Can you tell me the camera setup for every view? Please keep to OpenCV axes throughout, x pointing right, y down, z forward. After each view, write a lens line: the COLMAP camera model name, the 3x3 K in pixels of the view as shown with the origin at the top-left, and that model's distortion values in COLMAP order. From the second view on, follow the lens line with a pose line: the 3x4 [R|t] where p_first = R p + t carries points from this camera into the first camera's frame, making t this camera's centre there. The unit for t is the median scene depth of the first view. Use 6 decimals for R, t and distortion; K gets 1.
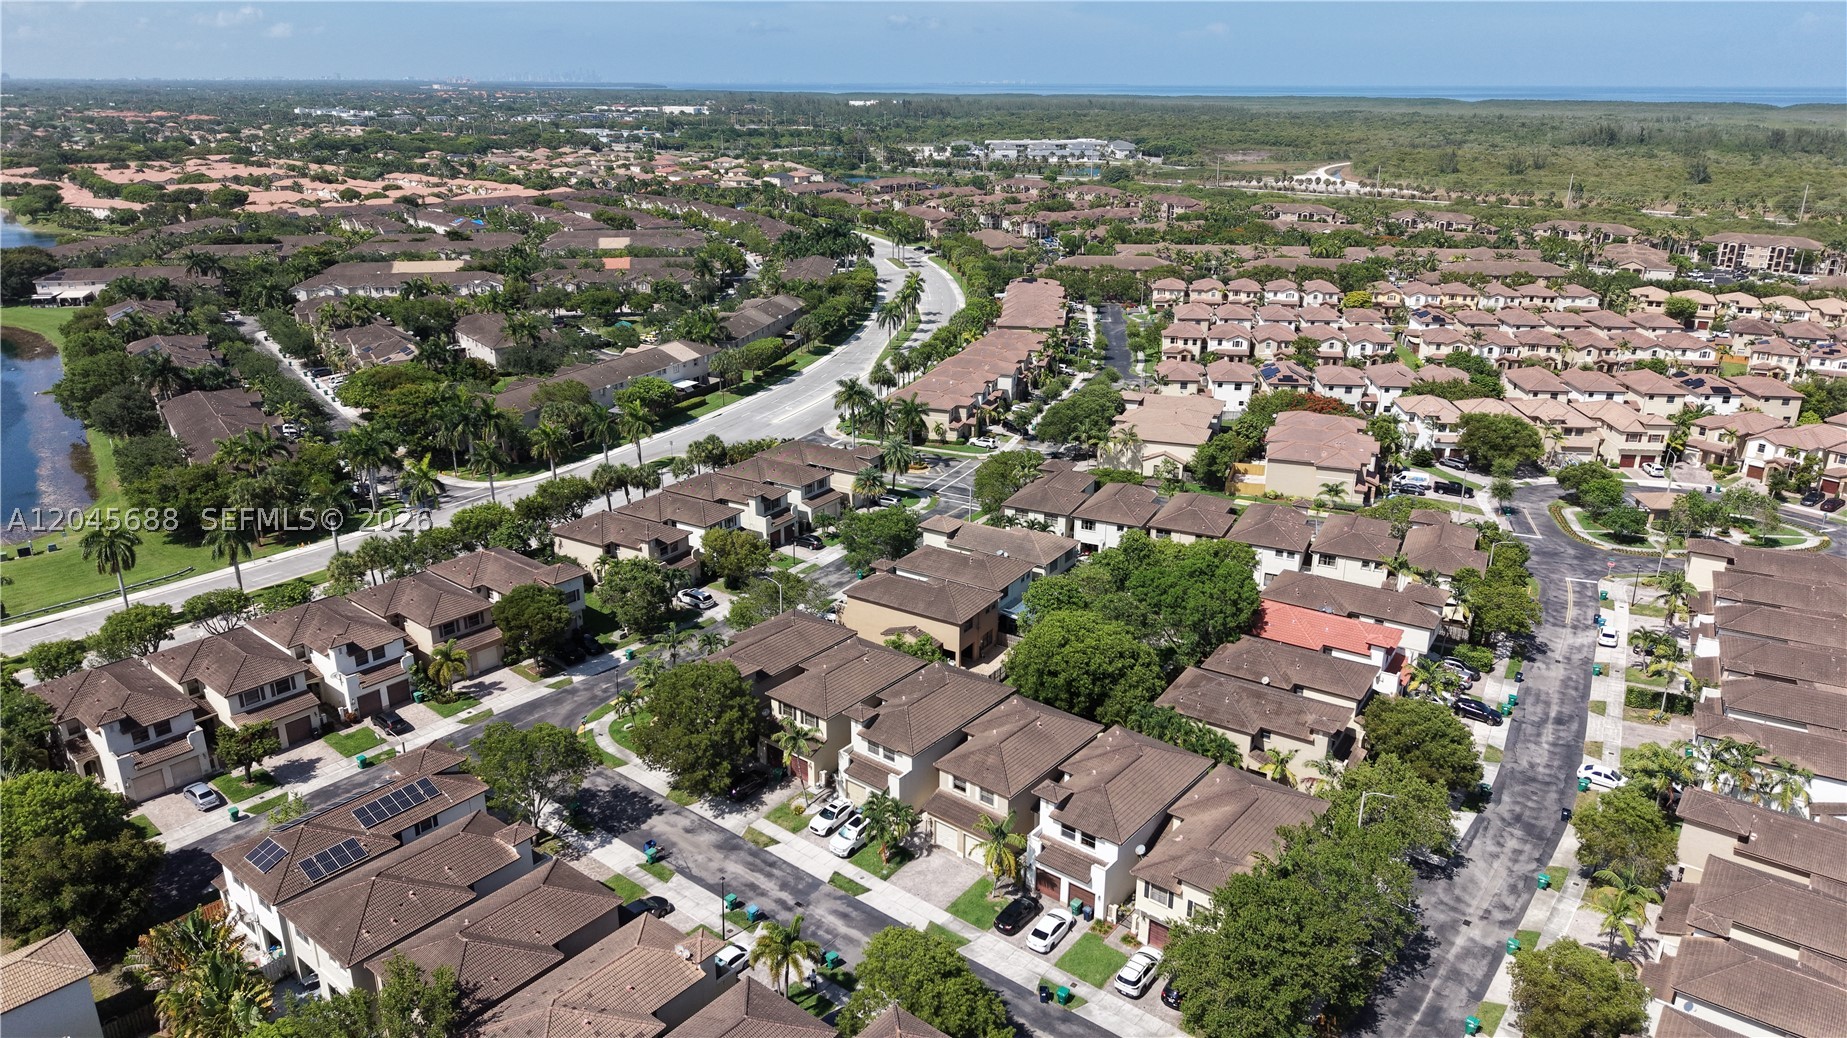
lens RADIAL K [[1219.3, 0, 923.5], [0, 1219.3, 519.0], [0, 0, 1]] dist [0.020079, -0.022579]
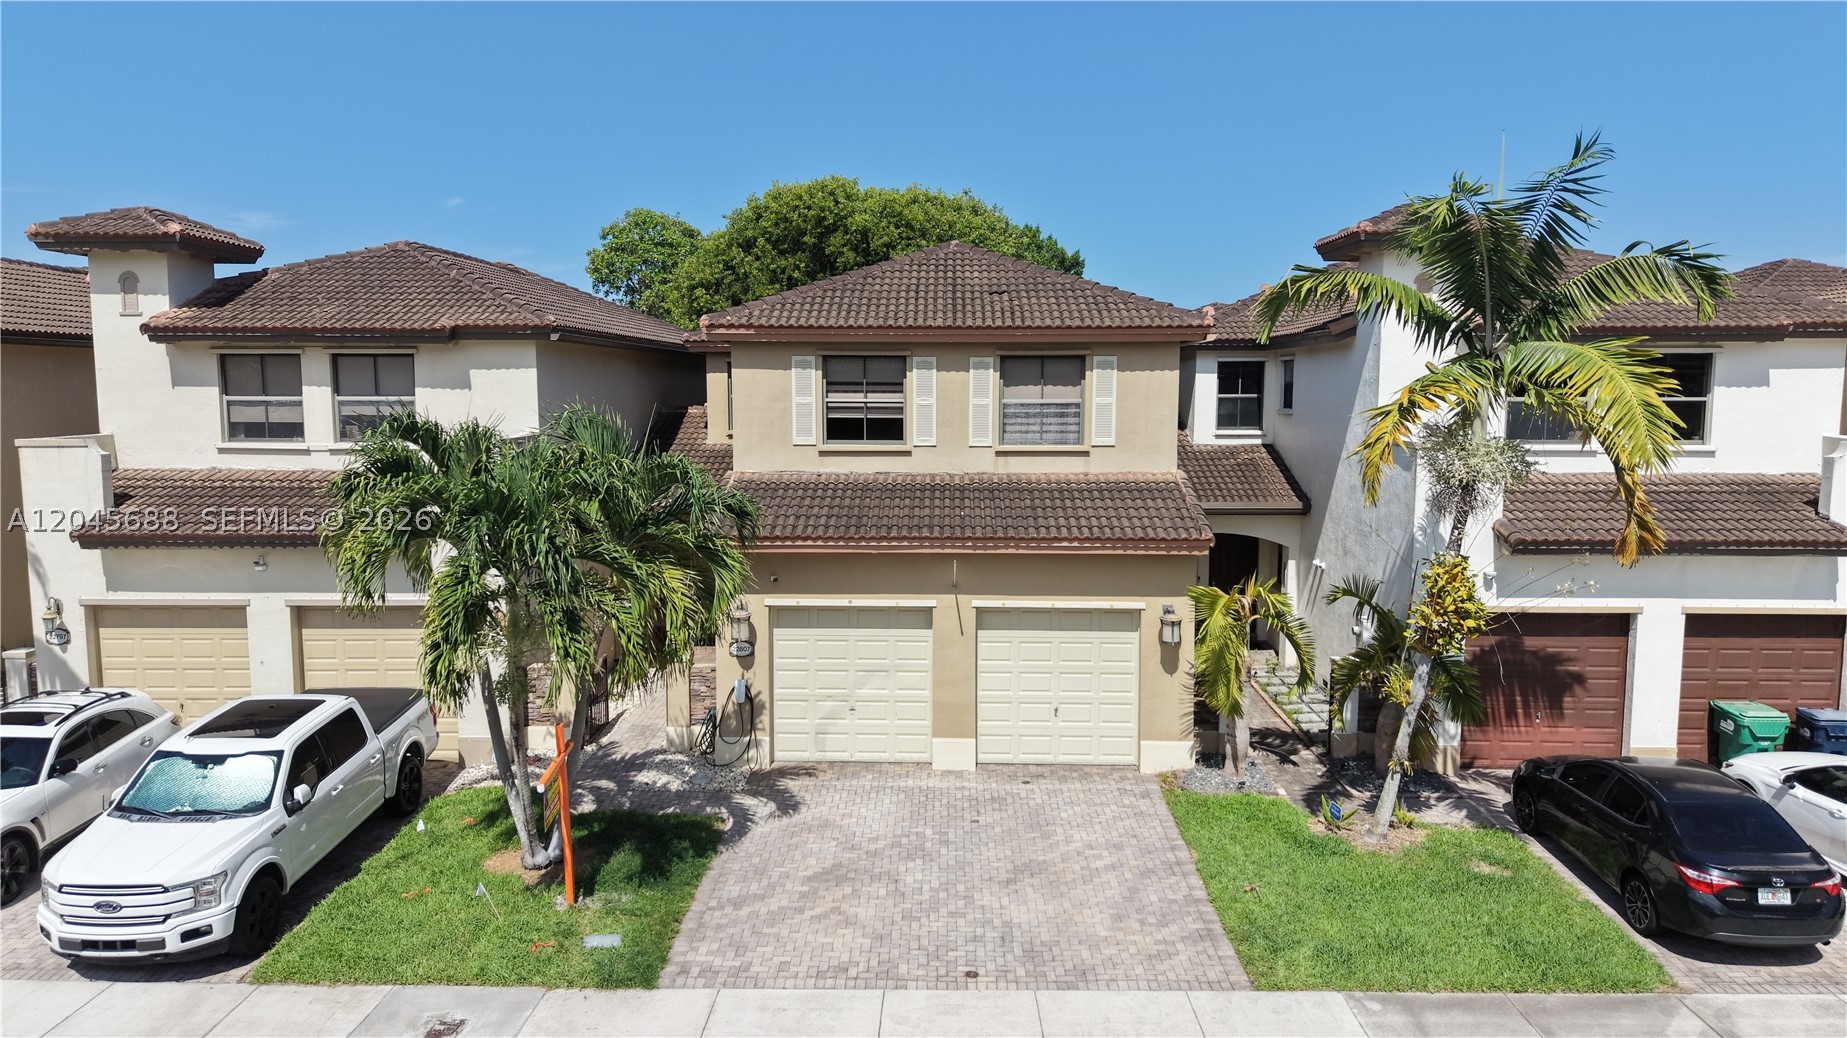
lens RADIAL K [[1250.6, 0, 923.2], [0, 1250.6, 511.2], [0, 0, 1]] dist [-0.006469, 0.001148]
pose [[0.793966, -0.061472, 0.604846, -0.075319], [0.206652, 0.962926, -0.173402, 0.254414], [-0.571763, 0.262668, 0.777234, 0.801501]]
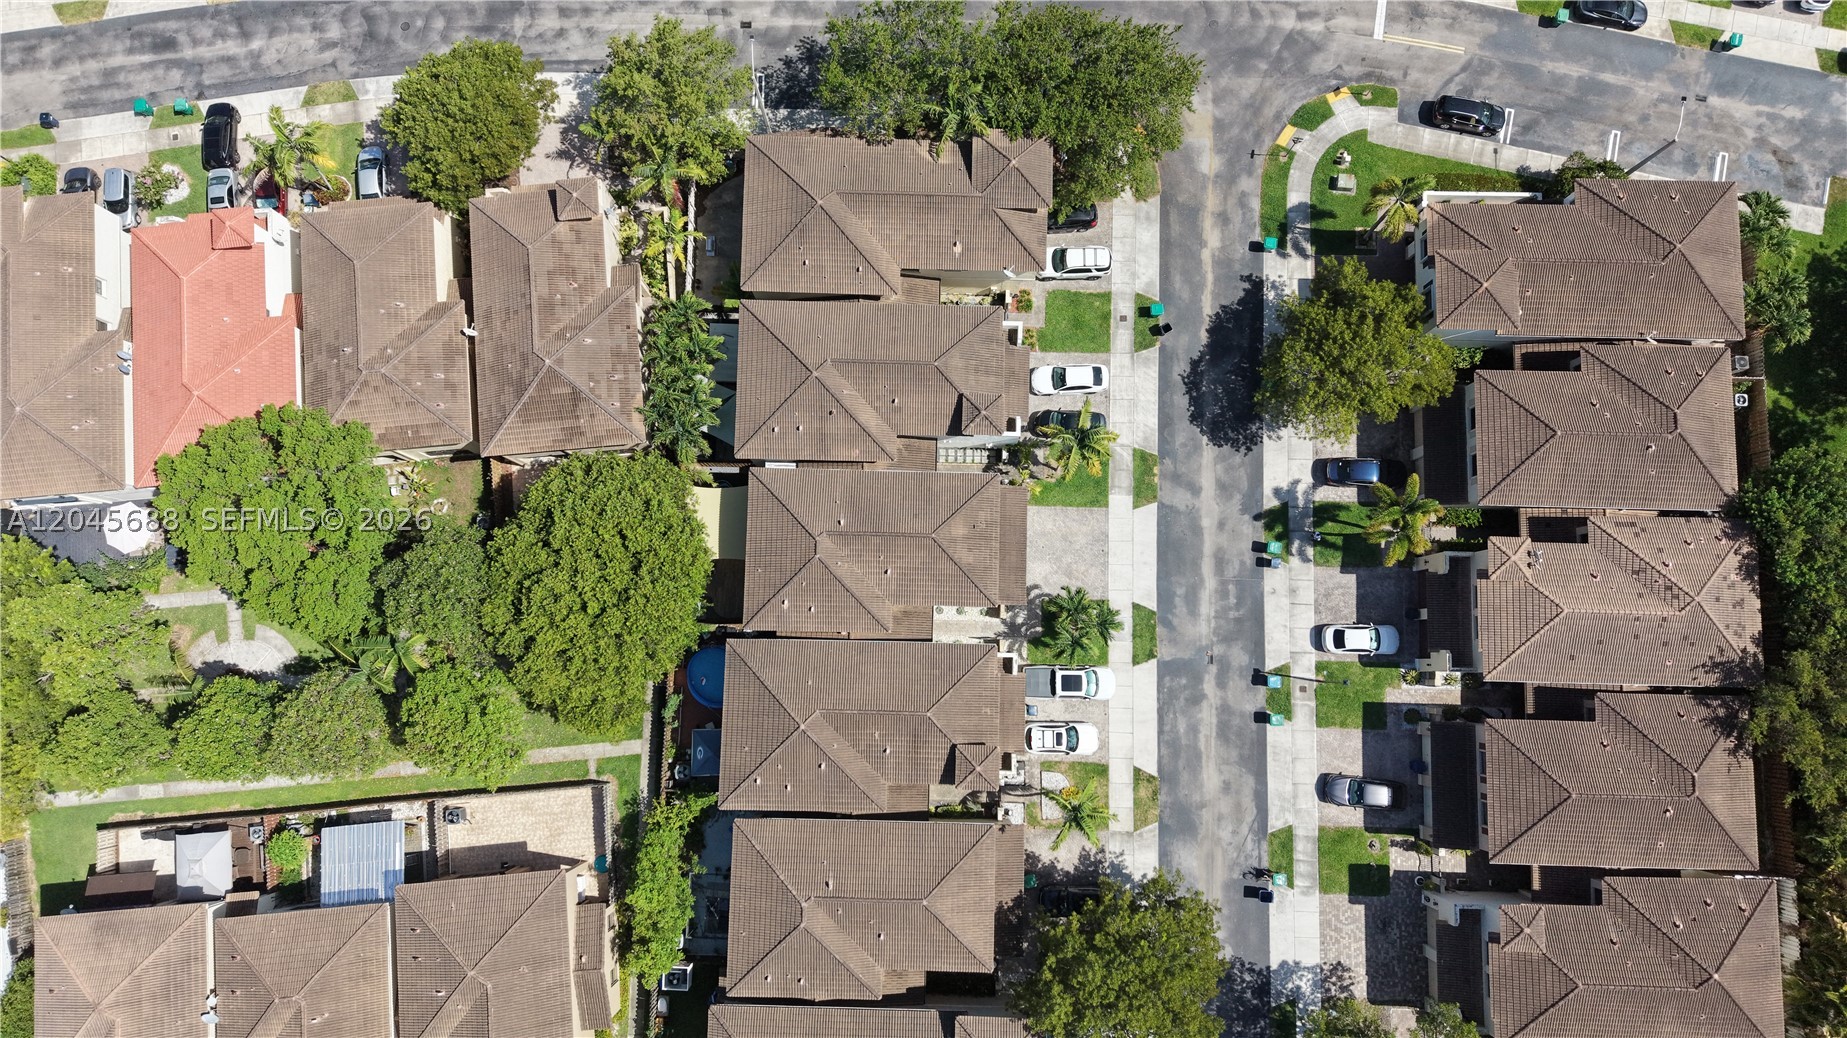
lens RADIAL K [[1193.4, 0, 923.5], [0, 1193.4, 519.0], [0, 0, 1]] dist [0.057586, -0.082987]
pose [[-0.607153, -0.788666, 0.096806, 0.007275], [0.274903, -0.094184, 0.956848, -0.426933], [-0.745516, 0.607565, 0.273991, 0.775300]]
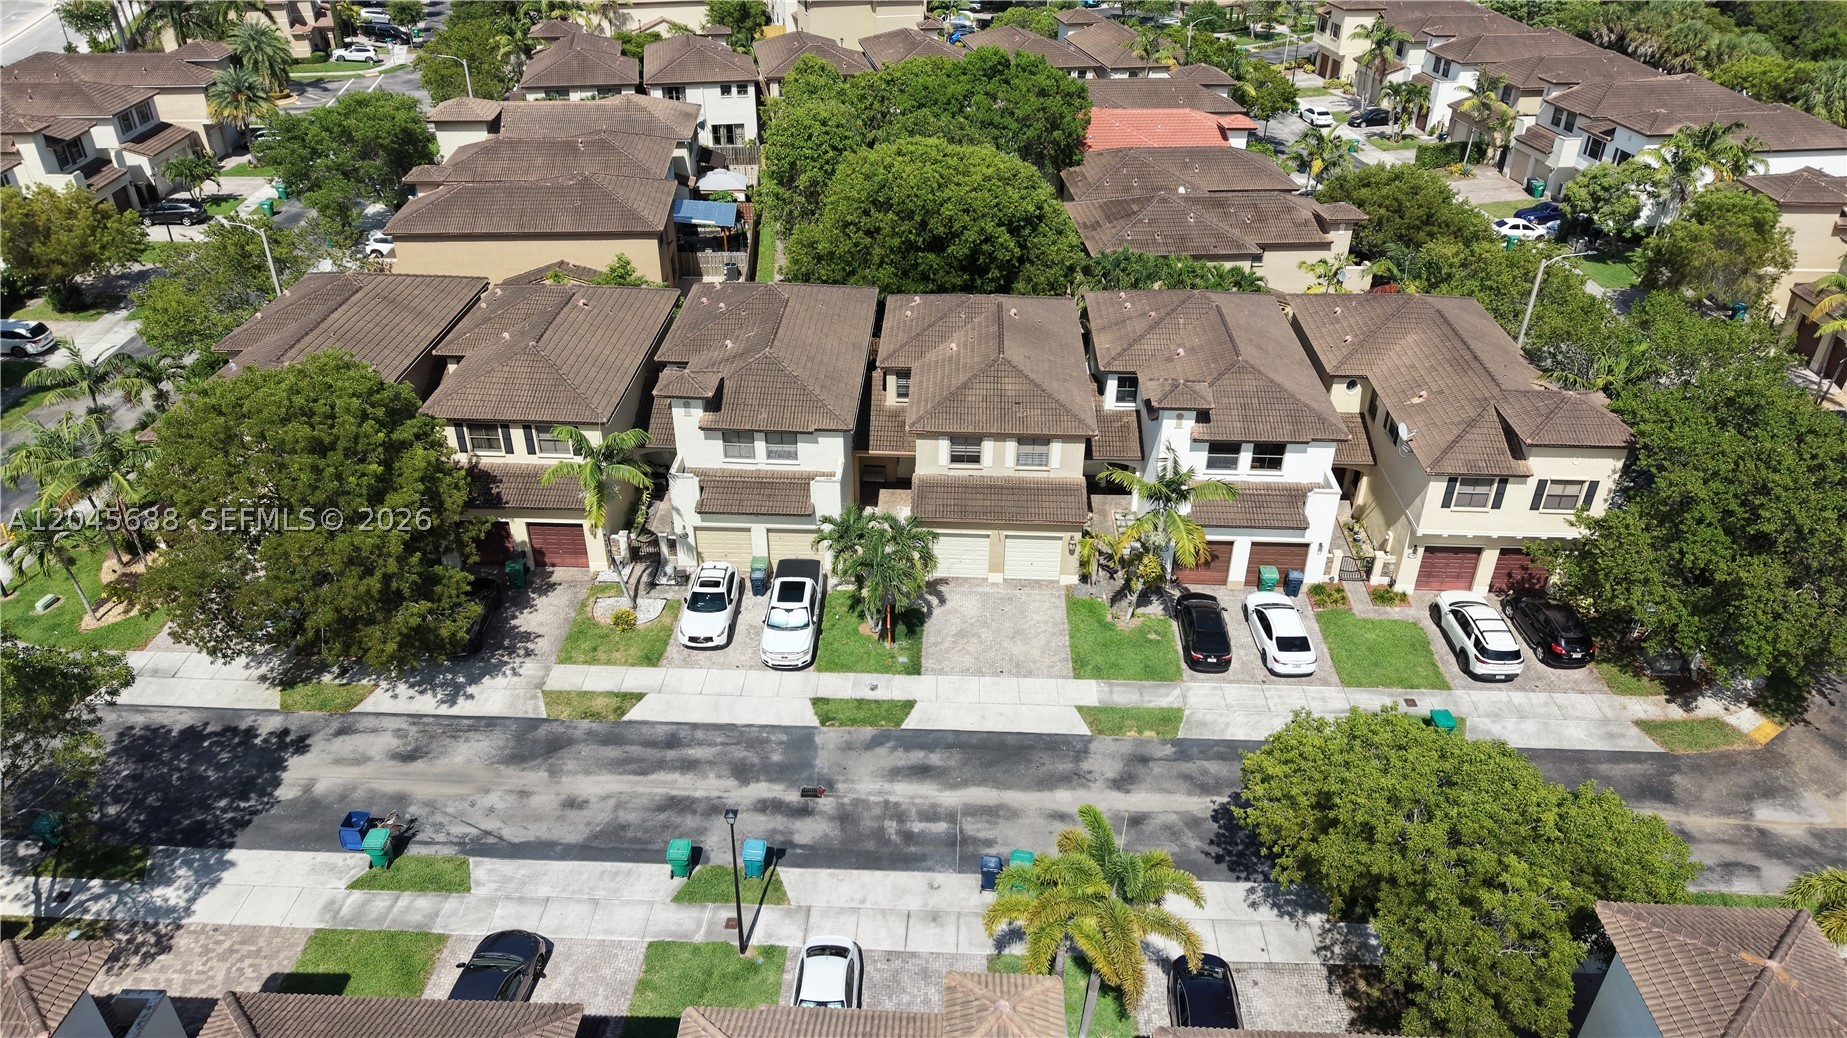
lens RADIAL K [[1233.1, 0, 923.1], [0, 1233.1, 526.3], [0, 0, 1]] dist [0.047283, -0.055770]
pose [[0.802632, -0.311625, 0.508598, -0.236121], [0.196128, 0.943141, 0.268362, 0.102548], [-0.563308, -0.115645, 0.818114, 0.559726]]
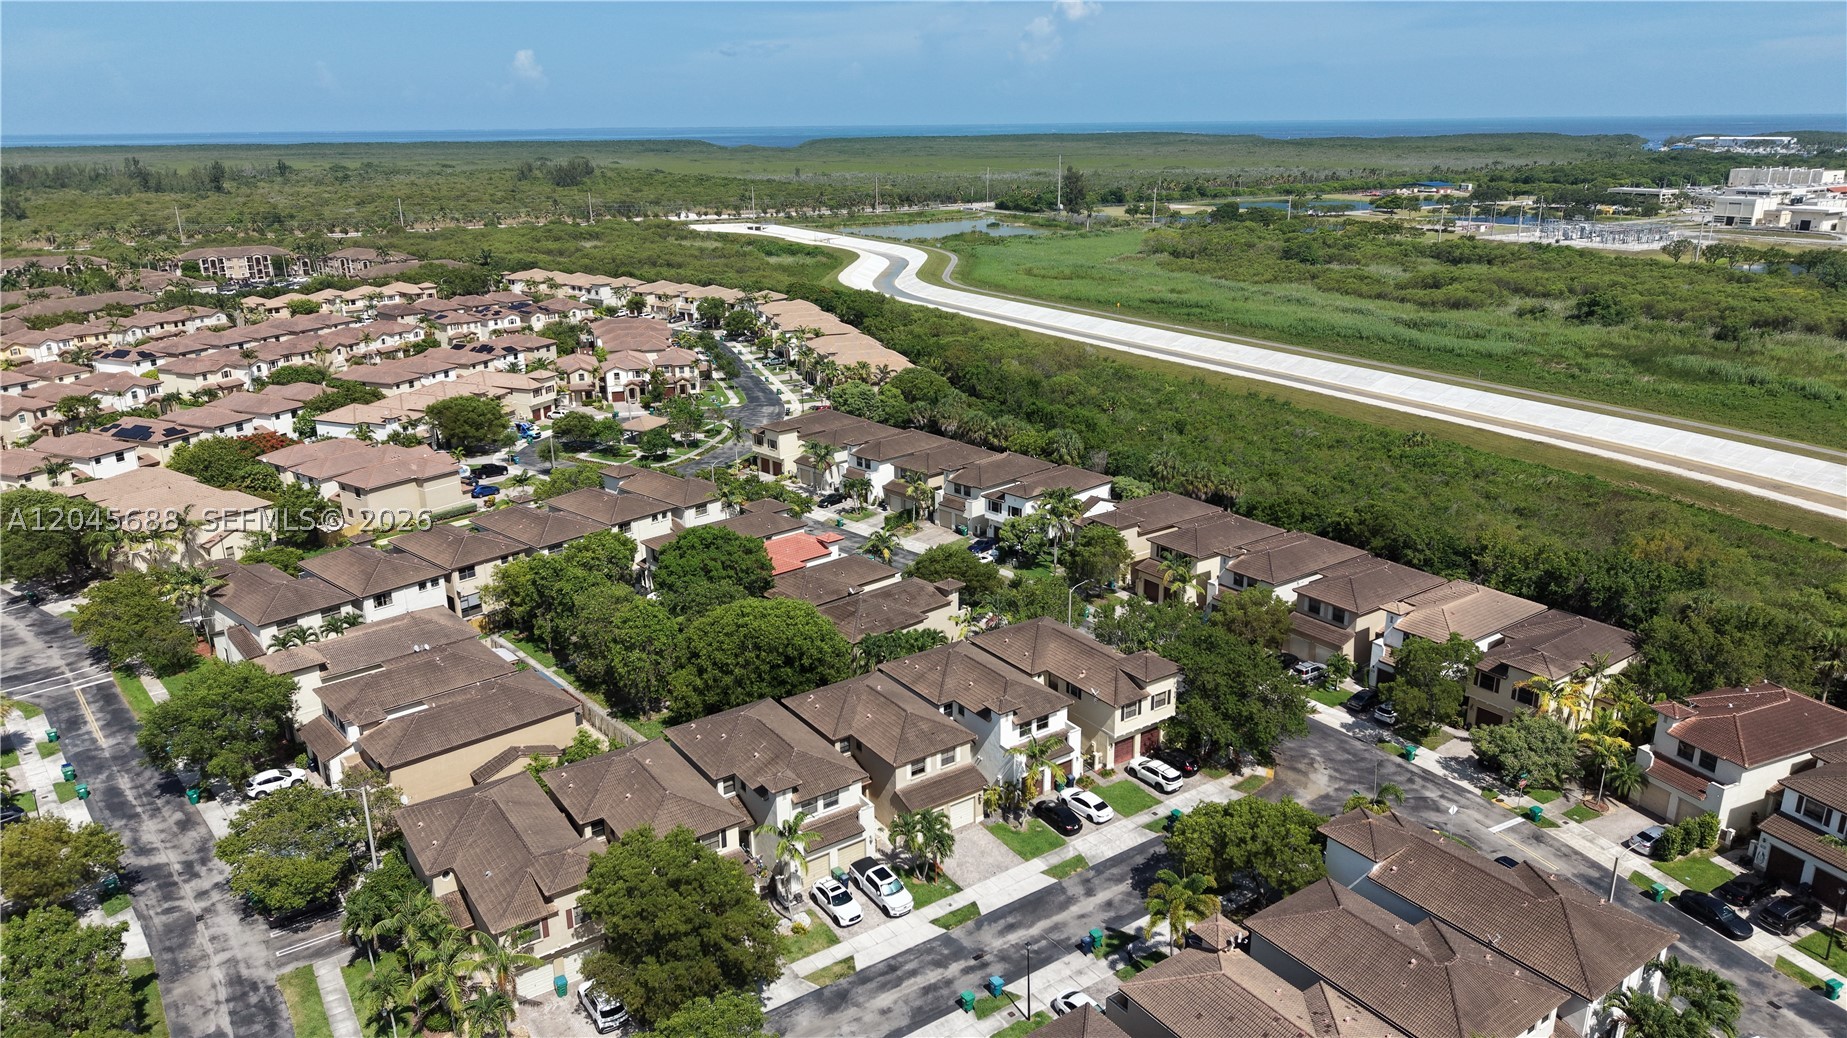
lens RADIAL K [[1241.5, 0, 916.4], [0, 1241.5, 450.0], [0, 0, 1]] dist [0.018824, -0.002148]
pose [[0.286008, -0.249528, 0.925168, -0.732939], [0.332251, 0.931427, 0.148504, -0.135642], [-0.898782, 0.264915, 0.349302, 0.576175]]
